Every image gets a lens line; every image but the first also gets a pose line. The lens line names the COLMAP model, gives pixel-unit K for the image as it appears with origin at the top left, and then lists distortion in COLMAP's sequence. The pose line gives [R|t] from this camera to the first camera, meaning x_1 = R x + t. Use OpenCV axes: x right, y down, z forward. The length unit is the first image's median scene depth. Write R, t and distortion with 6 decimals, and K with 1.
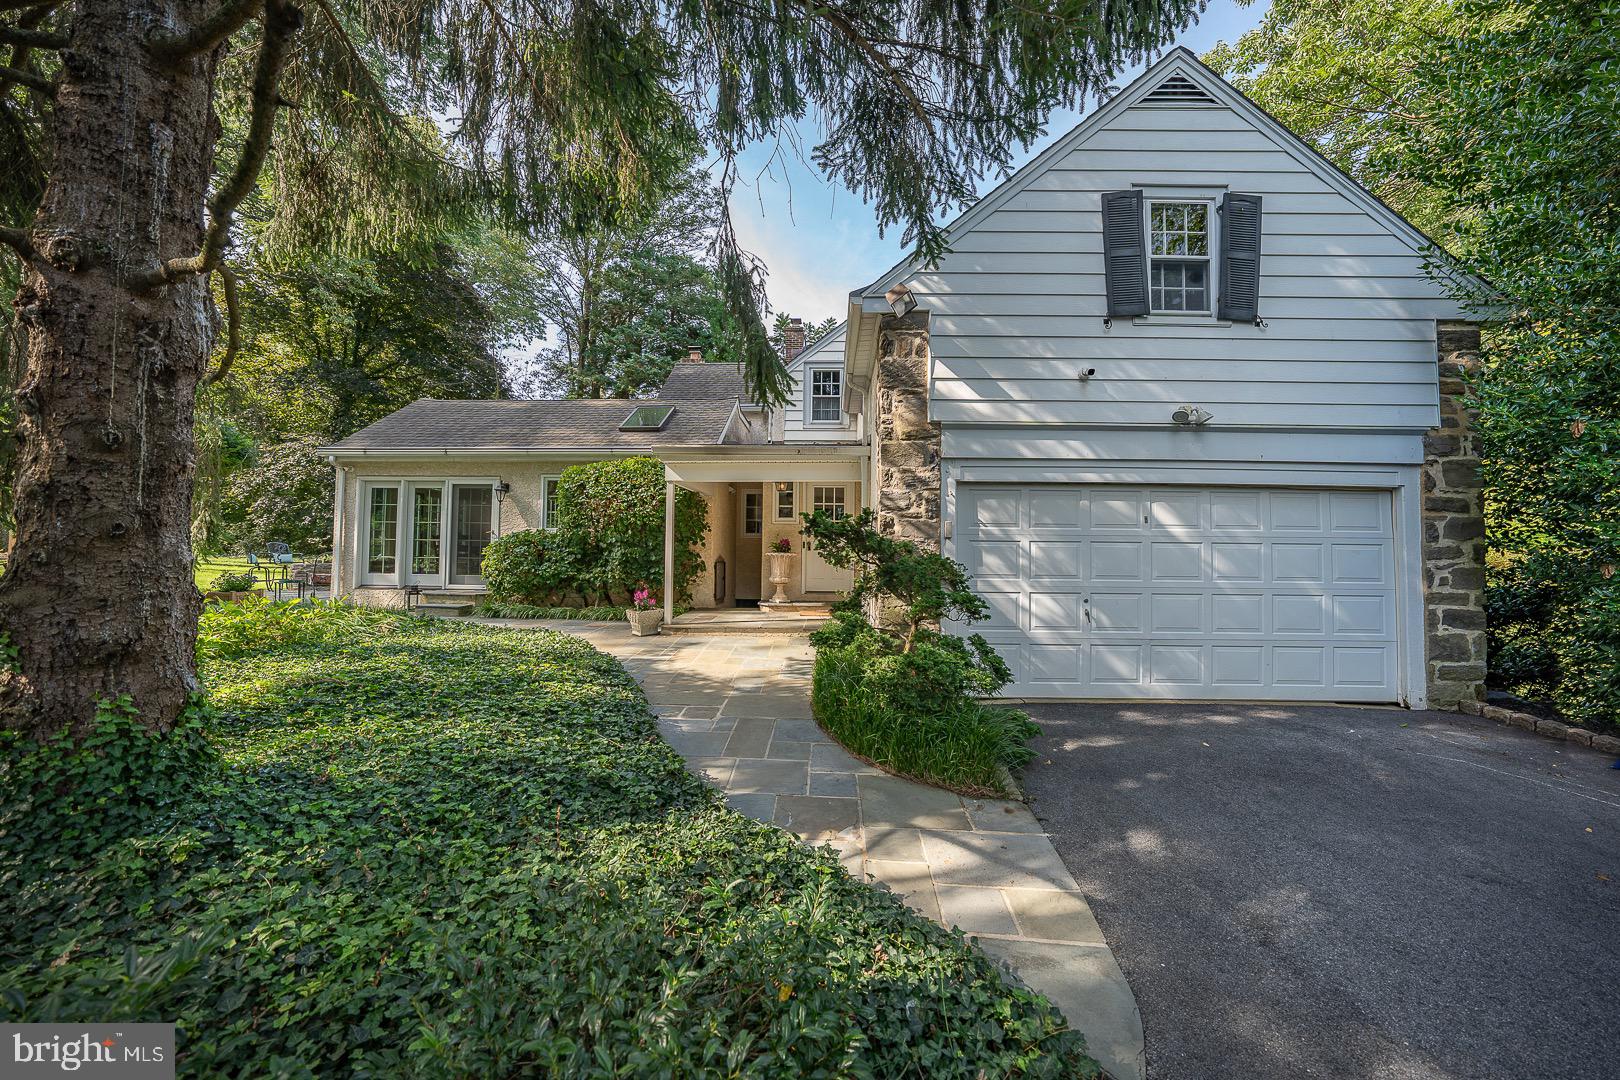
lens RADIAL K [[554.7, 0, 809.6], [0, 554.7, 538.5], [0, 0, 1]] dist [-0.011337, -0.000022]
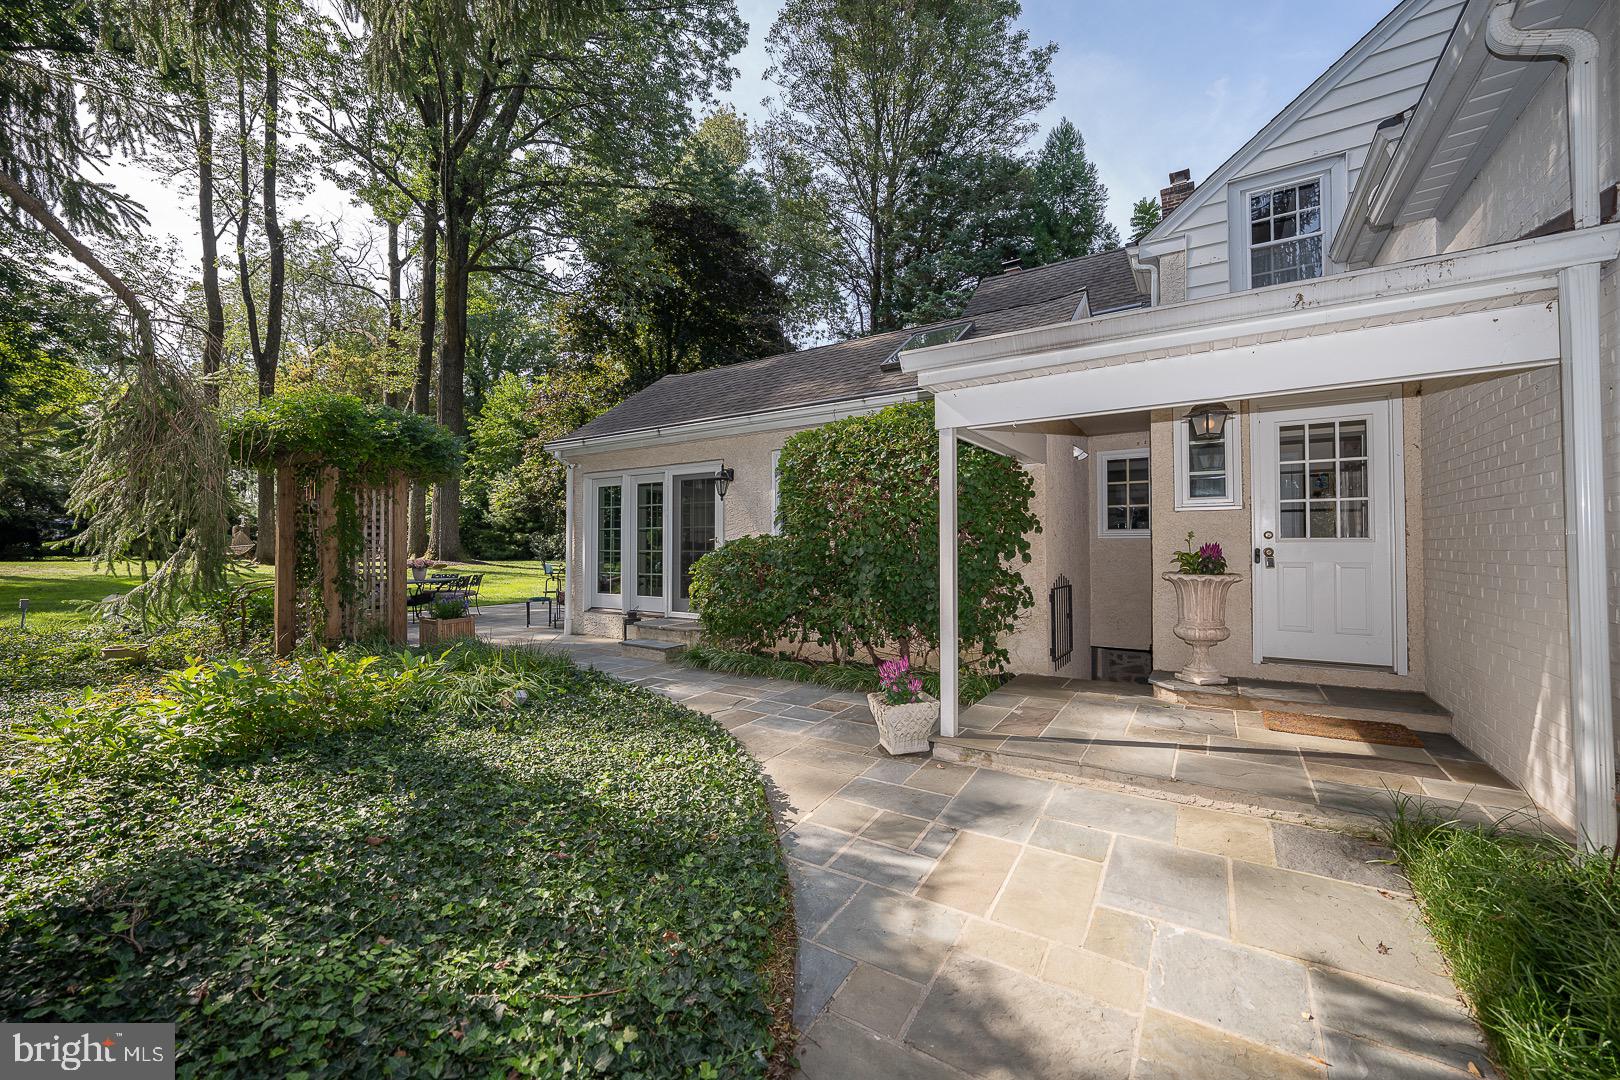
lens RADIAL K [[628.1, 0, 810.3], [0, 628.1, 537.4], [0, 0, 1]] dist [-0.011709, 0.000315]
pose [[0.861728, -0.020855, -0.506941, -0.064603], [0.025906, 0.999660, 0.002912, -0.013182], [0.506708, -0.015642, 0.861976, 0.369801]]
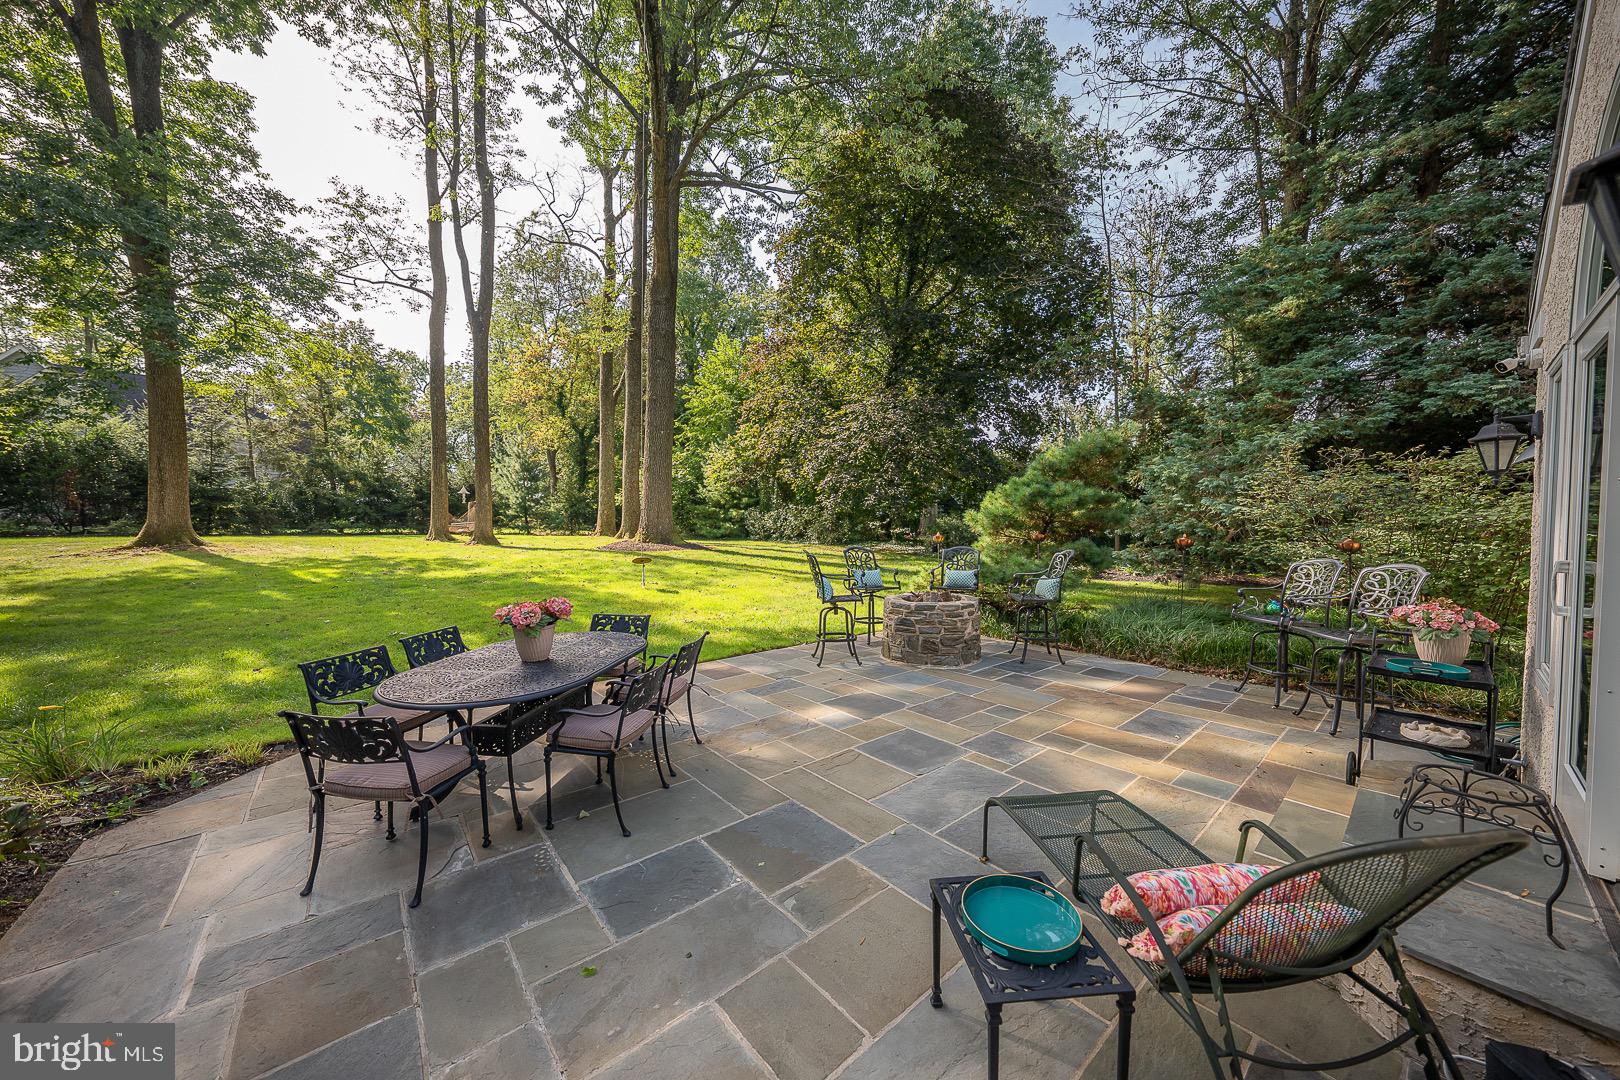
lens RADIAL K [[554.7, 0, 803.9], [0, 554.7, 534.1], [0, 0, 1]] dist [-0.011337, -0.000022]
pose [[0.679387, 0.009425, -0.733719, -0.914466], [0.024148, 0.999089, 0.035194, -0.033943], [0.733382, -0.041628, 0.678541, 0.896421]]
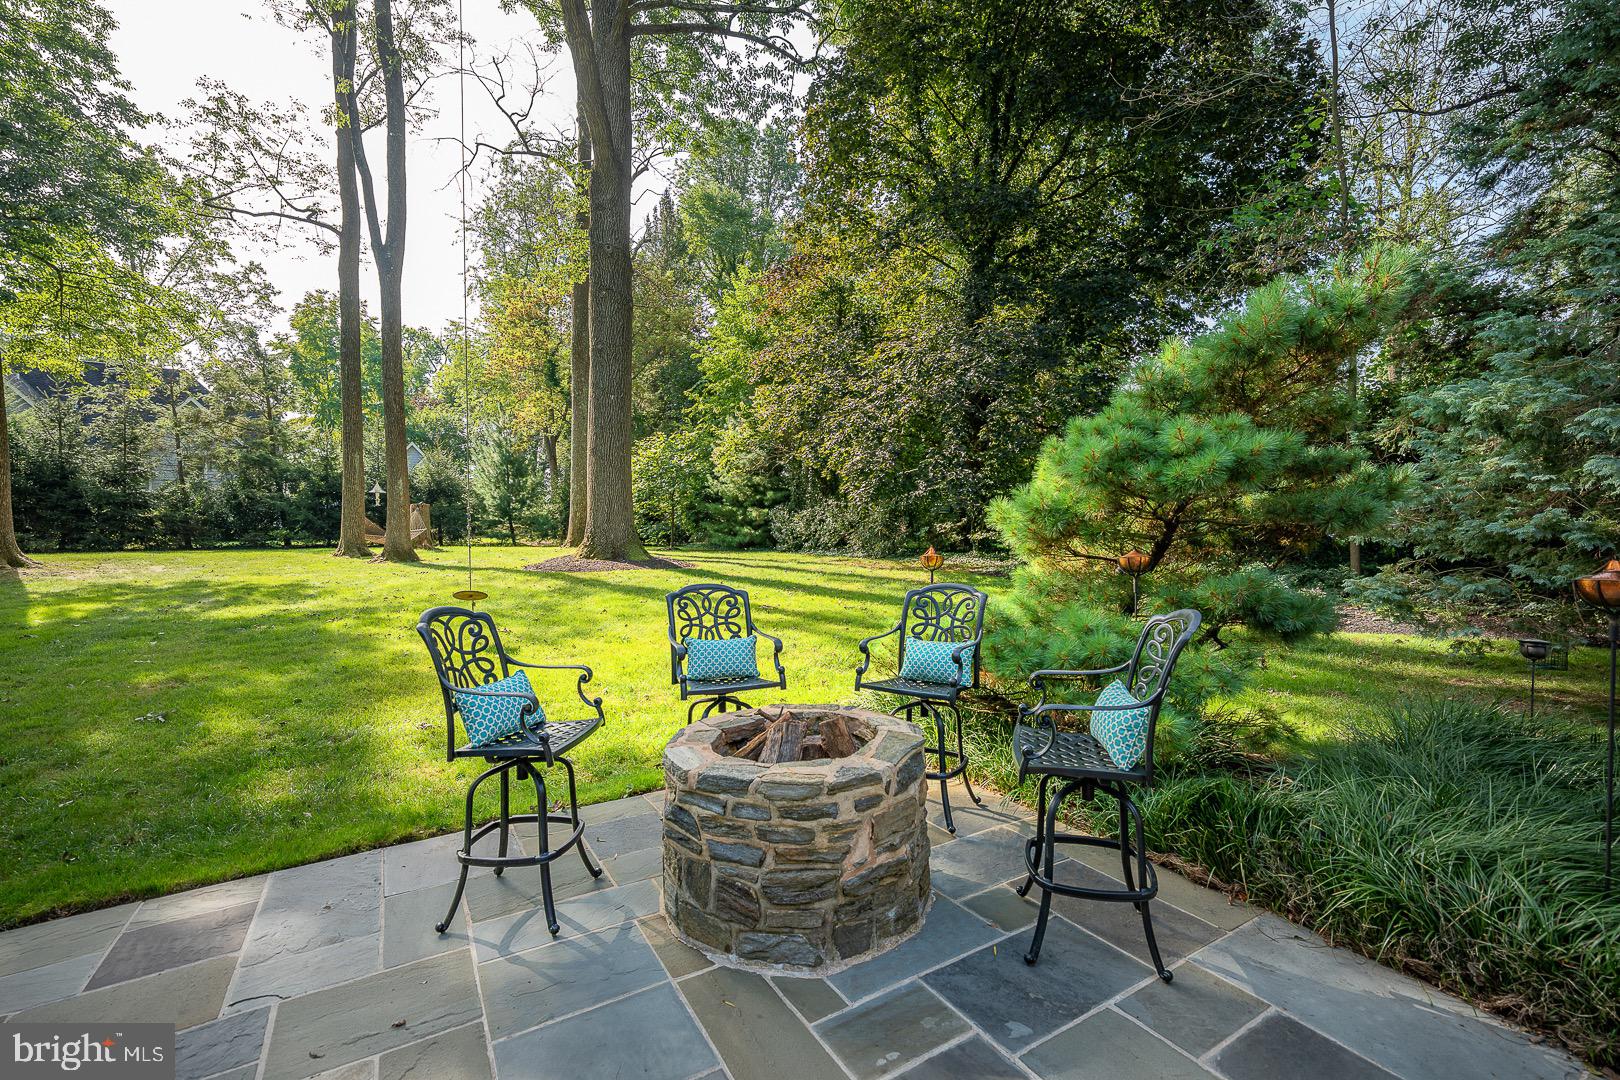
lens RADIAL K [[694.8, 0, 803.2], [0, 694.8, 534.4], [0, 0, 1]] dist [-0.000520, 0.003486]
pose [[0.557952, -0.002544, -0.829869, -1.034353], [0.039932, 0.998919, 0.023786, -0.026497], [0.828912, -0.046410, 0.557451, 1.275032]]
